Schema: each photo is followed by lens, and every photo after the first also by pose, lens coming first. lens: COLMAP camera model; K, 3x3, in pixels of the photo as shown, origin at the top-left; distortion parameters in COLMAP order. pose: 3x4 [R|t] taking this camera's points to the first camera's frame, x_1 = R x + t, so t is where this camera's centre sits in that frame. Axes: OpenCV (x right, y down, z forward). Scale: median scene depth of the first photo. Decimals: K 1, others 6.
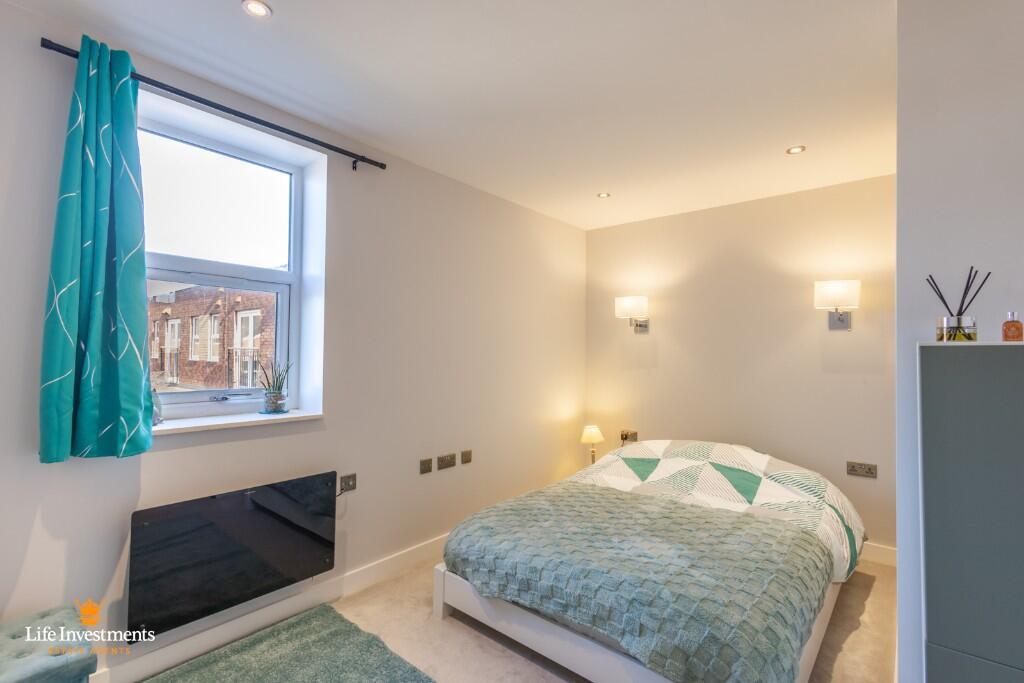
lens RADIAL K [[472.8, 0, 515.9], [0, 472.8, 346.3], [0, 0, 1]] dist [0.016307, 0.000149]
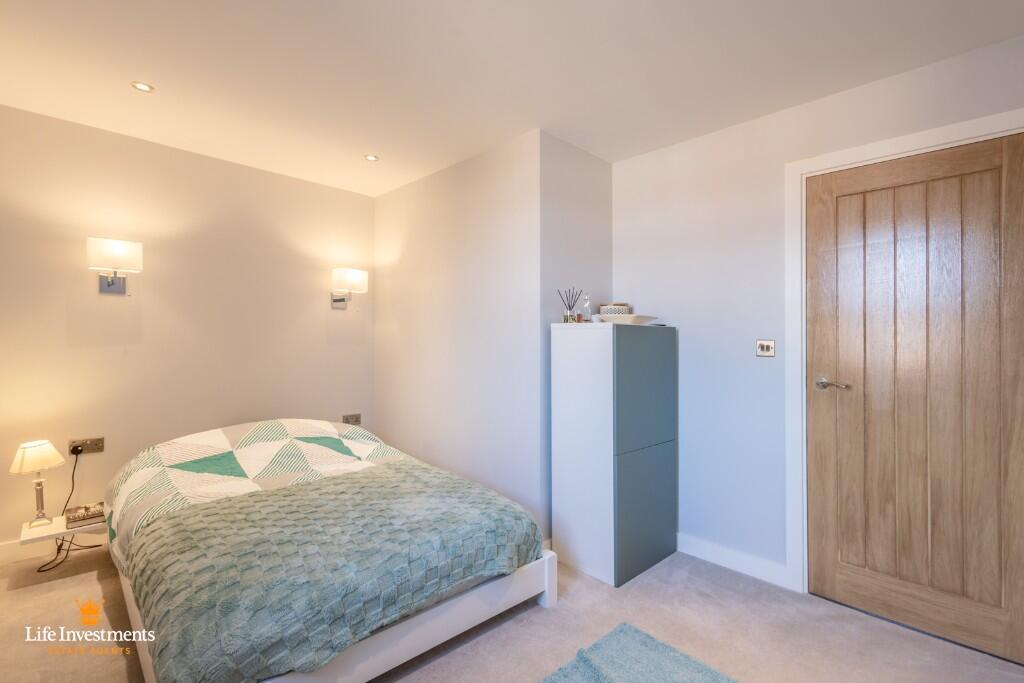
lens RADIAL K [[469.6, 0, 512.0], [0, 469.6, 341.5], [0, 0, 1]] dist [0.012359, -0.000429]
pose [[0.107957, -0.005117, 0.994142, -0.648237], [-0.026138, 0.999626, 0.007984, 0.036071], [-0.993812, -0.026847, 0.107783, 0.595173]]
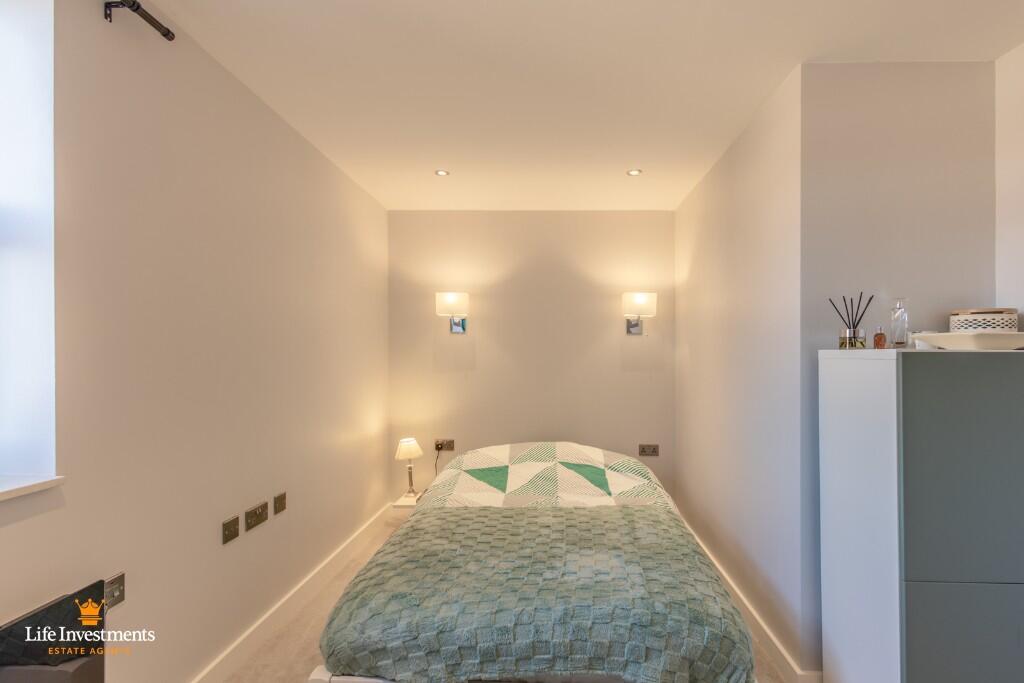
lens RADIAL K [[482.8, 0, 541.3], [0, 482.8, 358.3], [0, 0, 1]] dist [0.012869, 0.000237]
pose [[0.786155, -0.007330, 0.617986, -0.338636], [-0.008835, 0.999694, 0.023097, -0.002589], [-0.617966, -0.023618, 0.785850, 0.276544]]
